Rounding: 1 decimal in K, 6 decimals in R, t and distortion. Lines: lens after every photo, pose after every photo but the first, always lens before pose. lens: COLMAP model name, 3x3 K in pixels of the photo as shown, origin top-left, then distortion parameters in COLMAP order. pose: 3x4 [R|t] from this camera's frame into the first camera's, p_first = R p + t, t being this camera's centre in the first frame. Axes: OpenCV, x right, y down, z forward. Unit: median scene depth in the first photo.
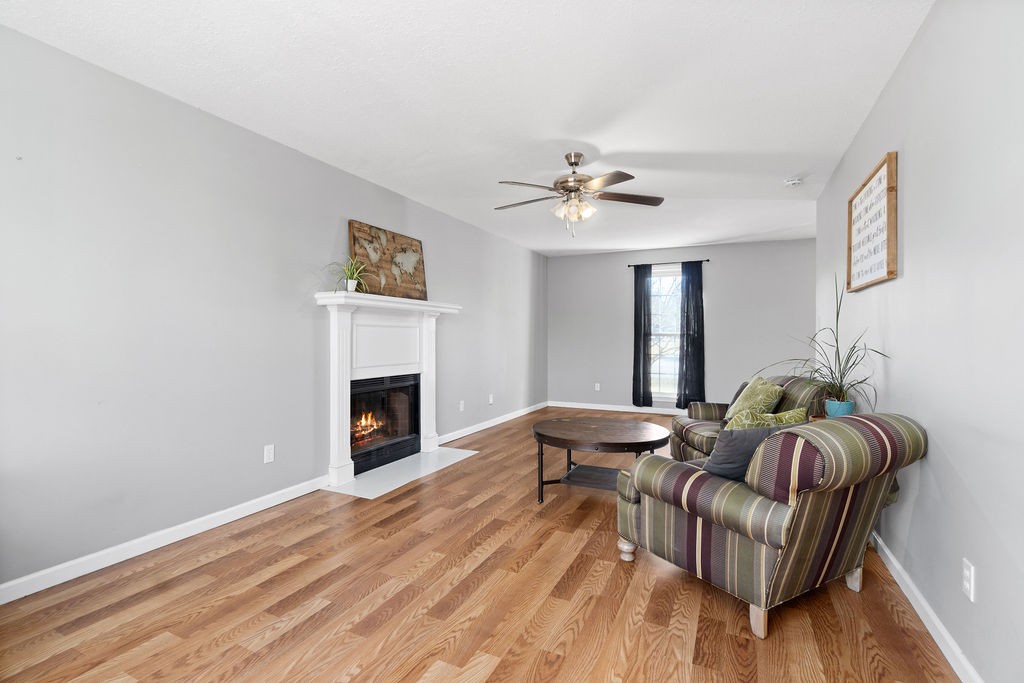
lens RADIAL K [[472.2, 0, 501.3], [0, 472.2, 341.9], [0, 0, 1]] dist [-0.005957, -0.000475]
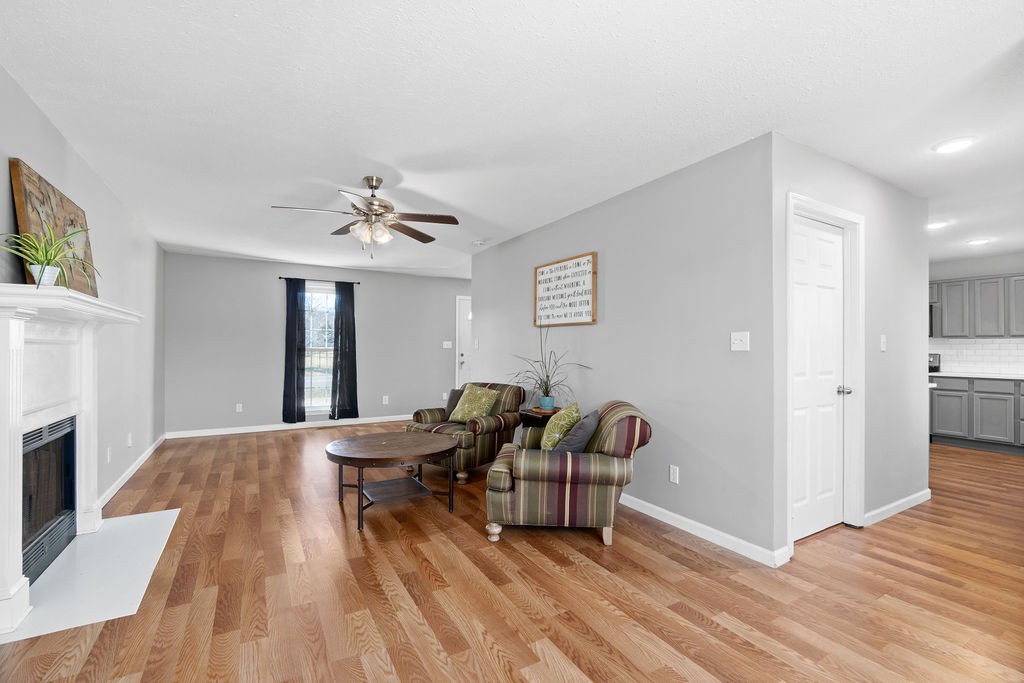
lens RADIAL K [[454.8, 0, 505.5], [0, 454.8, 346.6], [0, 0, 1]] dist [-0.002475, 0.000609]
pose [[0.552264, 0.002830, 0.833665, -0.479834], [0.005425, 0.999961, -0.006989, -0.024422], [-0.833652, 0.008382, 0.552227, 0.213467]]
